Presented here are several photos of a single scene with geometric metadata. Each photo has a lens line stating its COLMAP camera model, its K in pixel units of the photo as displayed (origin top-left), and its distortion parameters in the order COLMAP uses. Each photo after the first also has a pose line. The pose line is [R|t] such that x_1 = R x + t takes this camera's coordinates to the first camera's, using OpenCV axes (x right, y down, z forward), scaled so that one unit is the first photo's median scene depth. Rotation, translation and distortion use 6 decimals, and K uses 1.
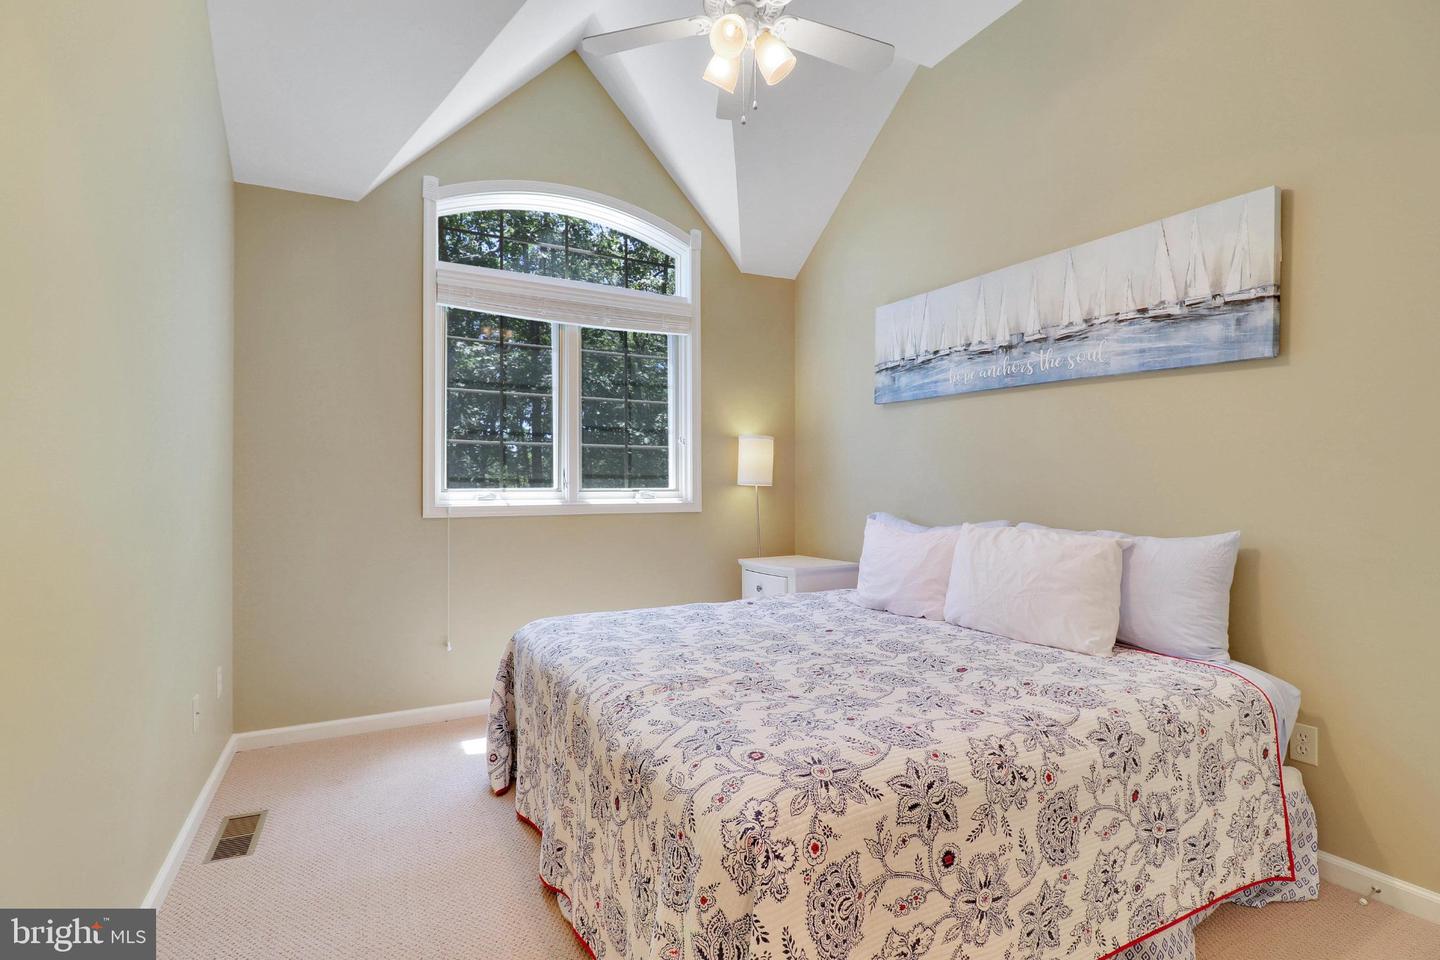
lens RADIAL K [[671.1, 0, 726.8], [0, 671.1, 485.5], [0, 0, 1]] dist [-0.001397, -0.000545]
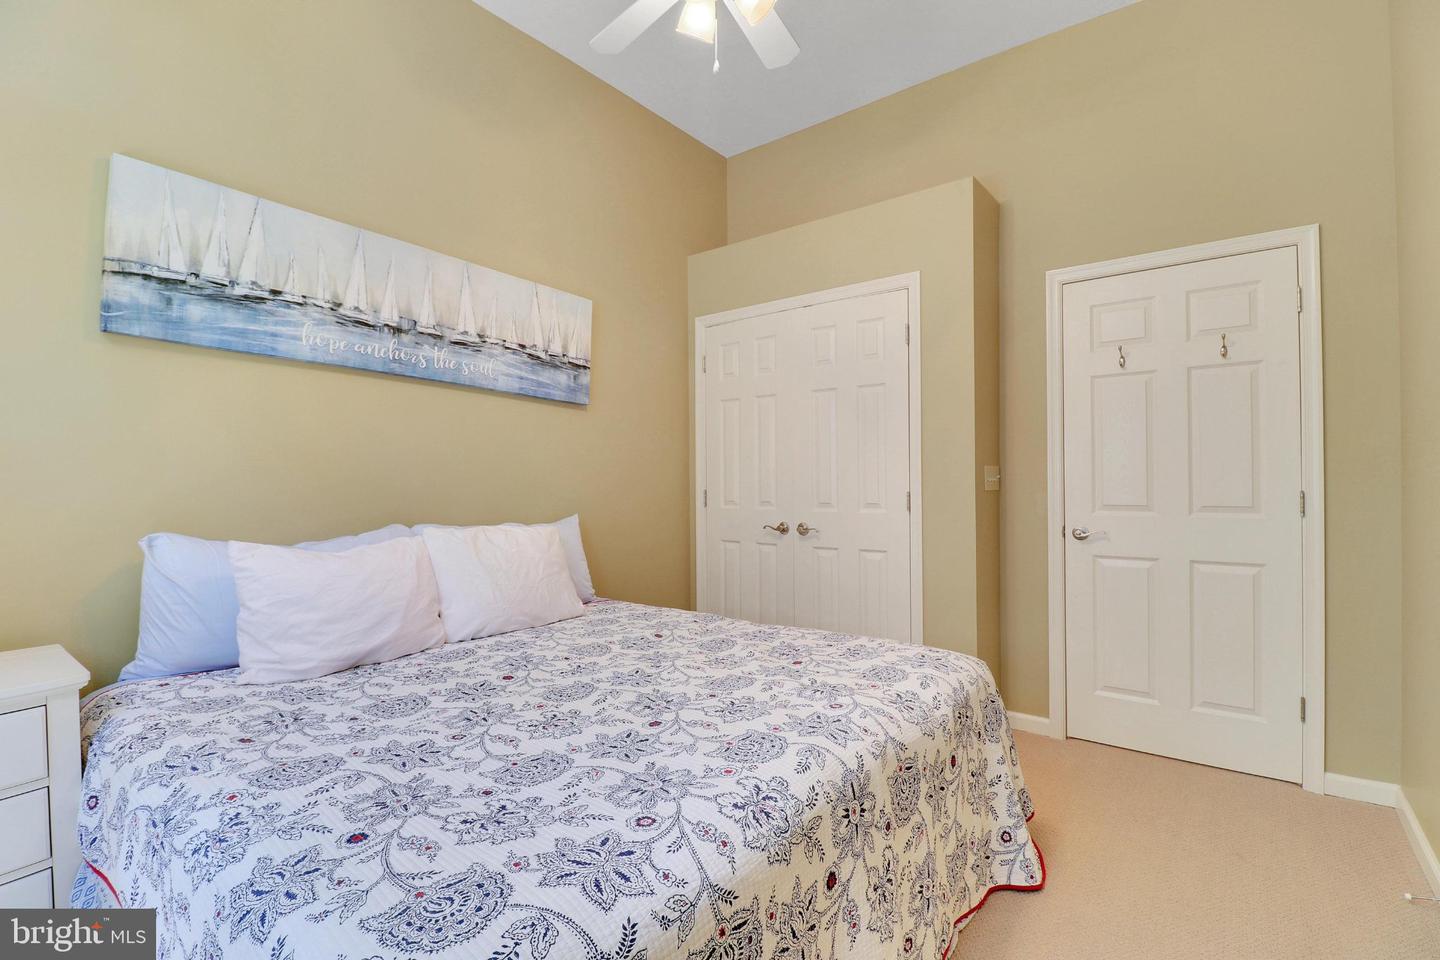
lens RADIAL K [[671.1, 0, 728.3], [0, 671.1, 480.1], [0, 0, 1]] dist [-0.001397, -0.000545]
pose [[-0.408904, -0.007883, 0.912543, -0.598623], [-0.011544, 0.999927, 0.003465, -0.015078], [-0.912505, -0.009118, -0.408965, 1.002449]]
